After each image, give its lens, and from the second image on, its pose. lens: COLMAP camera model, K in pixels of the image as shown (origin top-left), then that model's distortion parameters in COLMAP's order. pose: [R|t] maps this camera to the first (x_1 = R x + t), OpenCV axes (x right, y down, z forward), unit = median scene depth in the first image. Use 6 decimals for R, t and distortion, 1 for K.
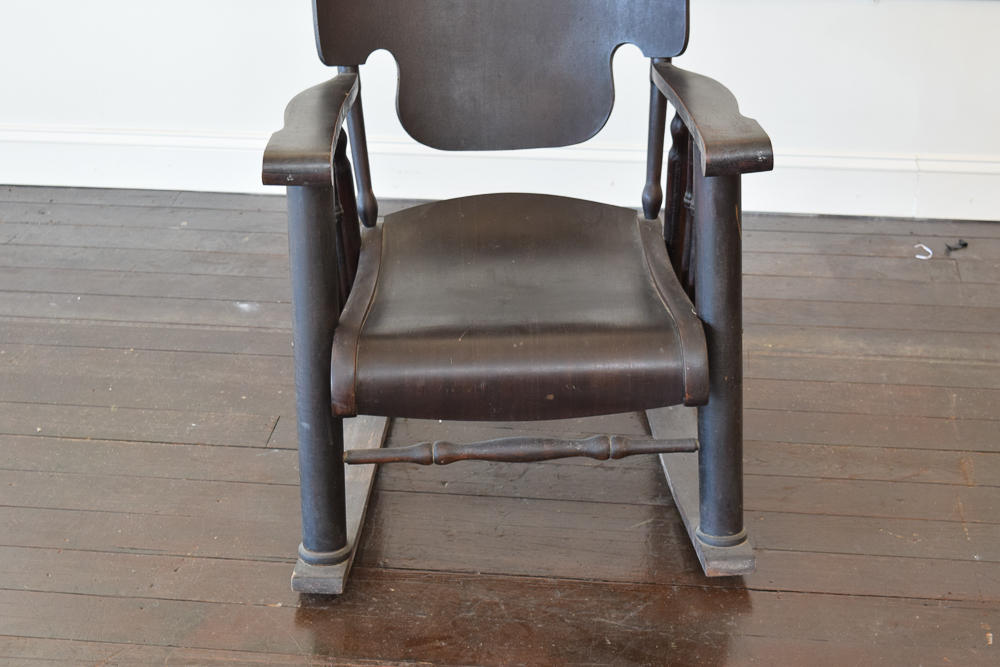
lens RADIAL K [[1740.3, 0, 500.0], [0, 1740.3, 333.5], [0, 0, 1]] dist [0.016349, -0.012766]
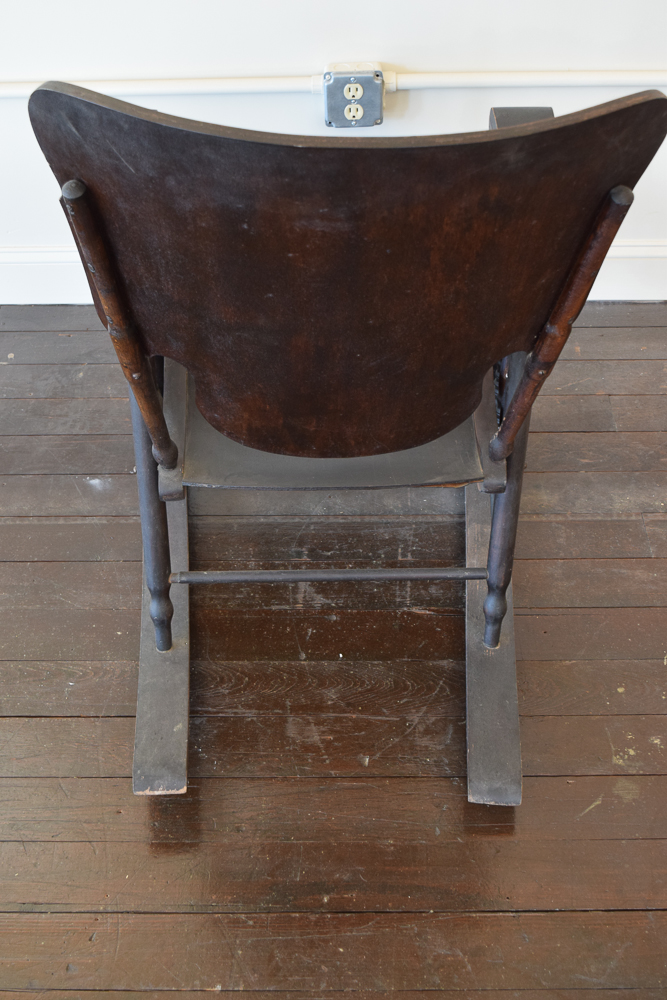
lens RADIAL K [[1195.8, 0, 322.9], [0, 1195.8, 497.2], [0, 0, 1]] dist [-0.049458, 0.004883]
pose [[0.993648, -0.083462, 0.075484, -0.079304], [0.055390, 0.946627, 0.317536, -0.216041], [-0.097958, -0.311338, 0.945237, 0.404638]]
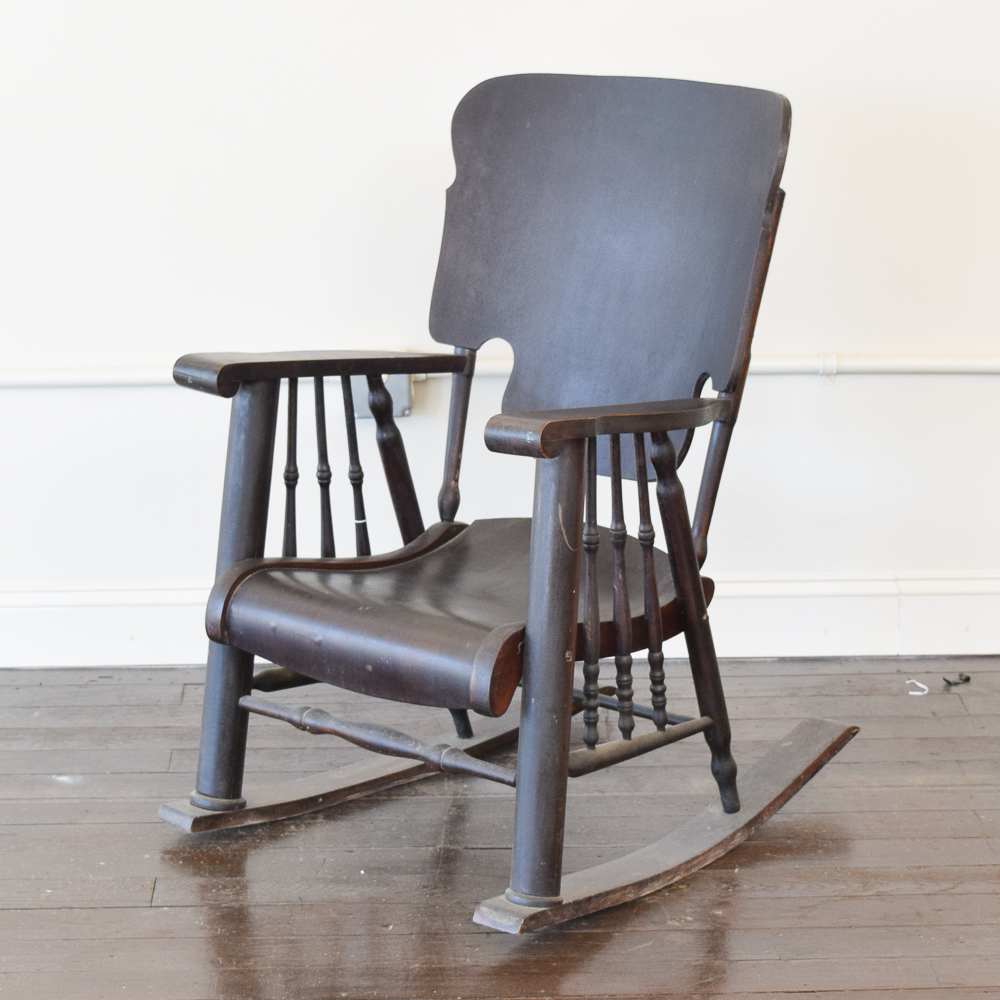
lens RADIAL K [[3258.0, 0, 500.4], [0, 3258.0, 533.4], [0, 0, 1]] dist [0.015684, -0.309616]
pose [[0.987567, -0.030902, 0.154129, -0.184665], [0.064901, 0.973174, -0.220727, 0.218463], [-0.143174, 0.227986, 0.963080, -0.447223]]
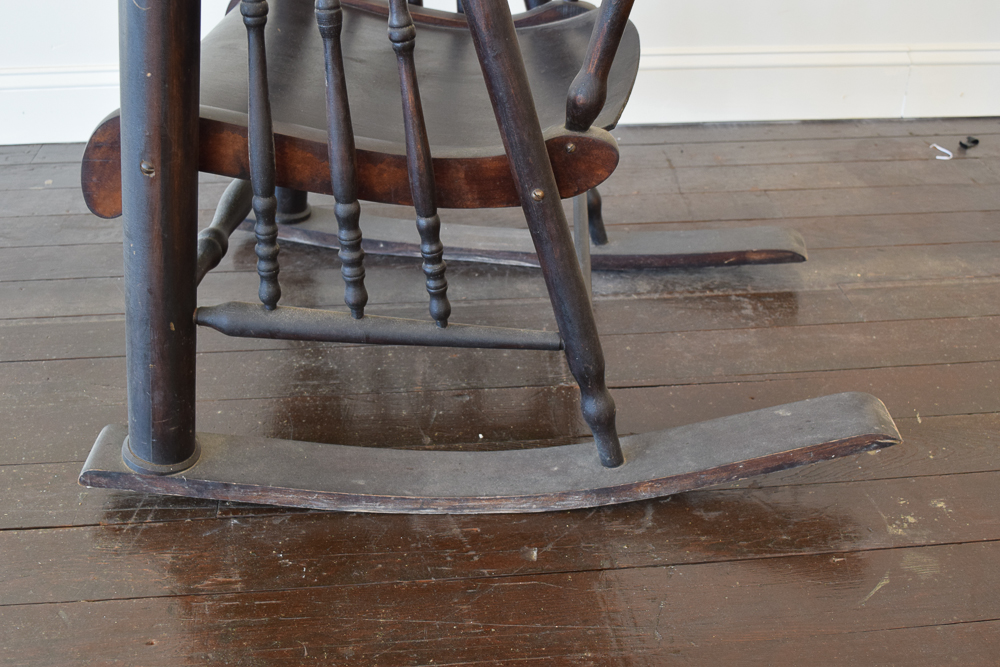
lens RADIAL K [[1073.5, 0, 499.3], [0, 1073.5, 326.6], [0, 0, 1]] dist [-0.065170, 0.022792]
pose [[0.976609, -0.096271, 0.192268, -0.094920], [0.084533, 0.994073, 0.068366, -0.016265], [-0.197710, -0.050513, 0.978958, 0.570408]]
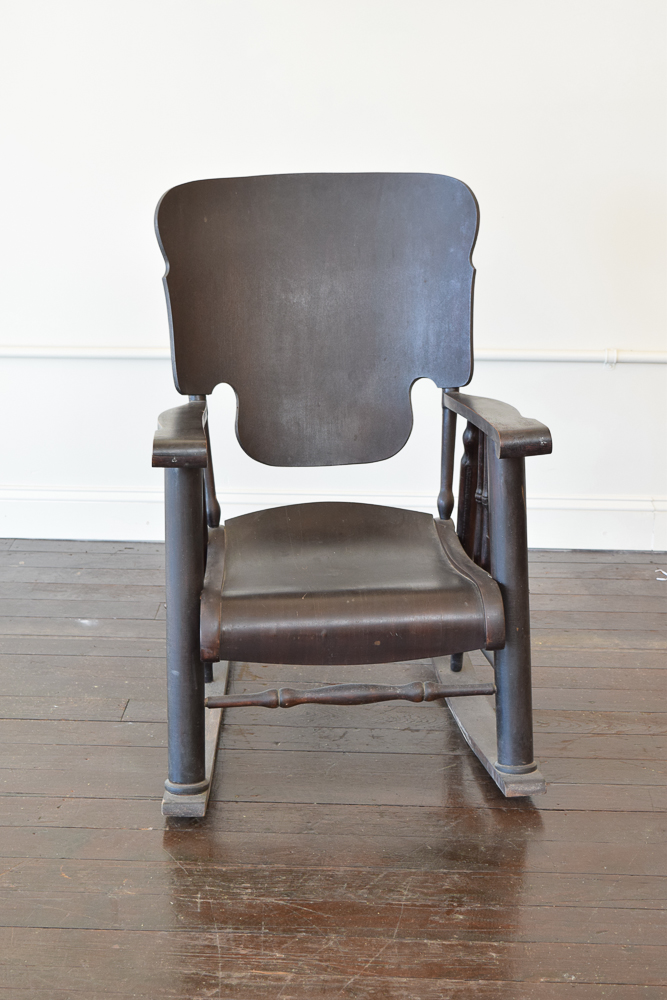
lens RADIAL K [[1790.5, 0, 333.5], [0, 1790.5, 500.0], [0, 0, 1]] dist [0.021604, 0.112527]
pose [[0.997493, -0.006536, 0.070464, -0.069865], [0.018665, 0.984764, -0.172891, 0.119489], [-0.068260, 0.173773, 0.982417, -0.200376]]
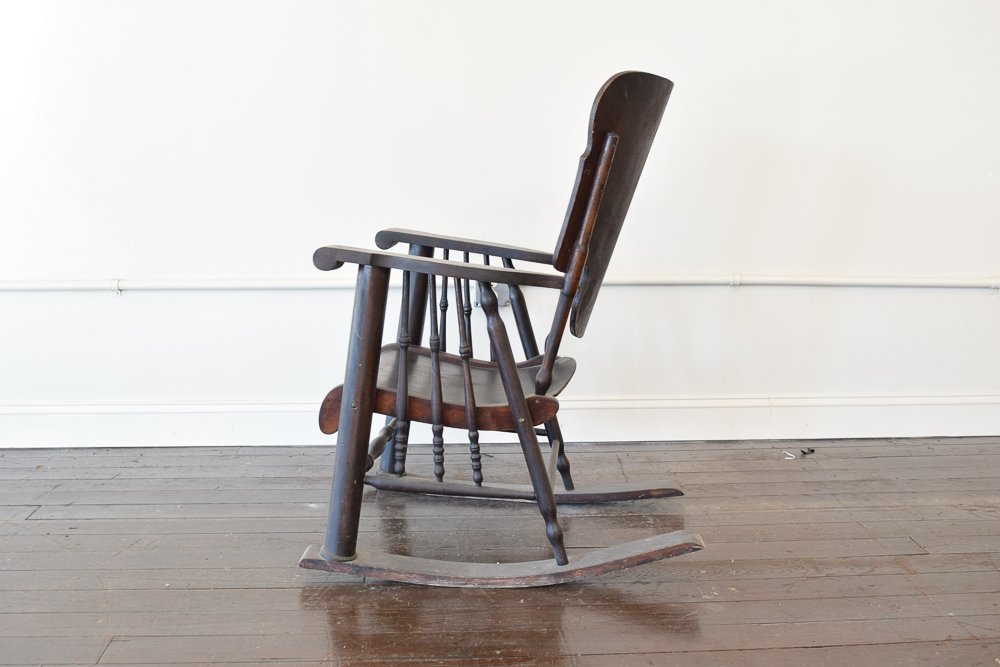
lens RADIAL K [[1055.7, 0, 500.0], [0, 1055.7, 333.5], [0, 0, 1]] dist [-0.075953, 0.024577]
pose [[0.984331, -0.013561, 0.175810, -0.153767], [0.069175, 0.946810, -0.314269, 0.124073], [-0.162197, 0.321506, 0.932913, 0.226639]]
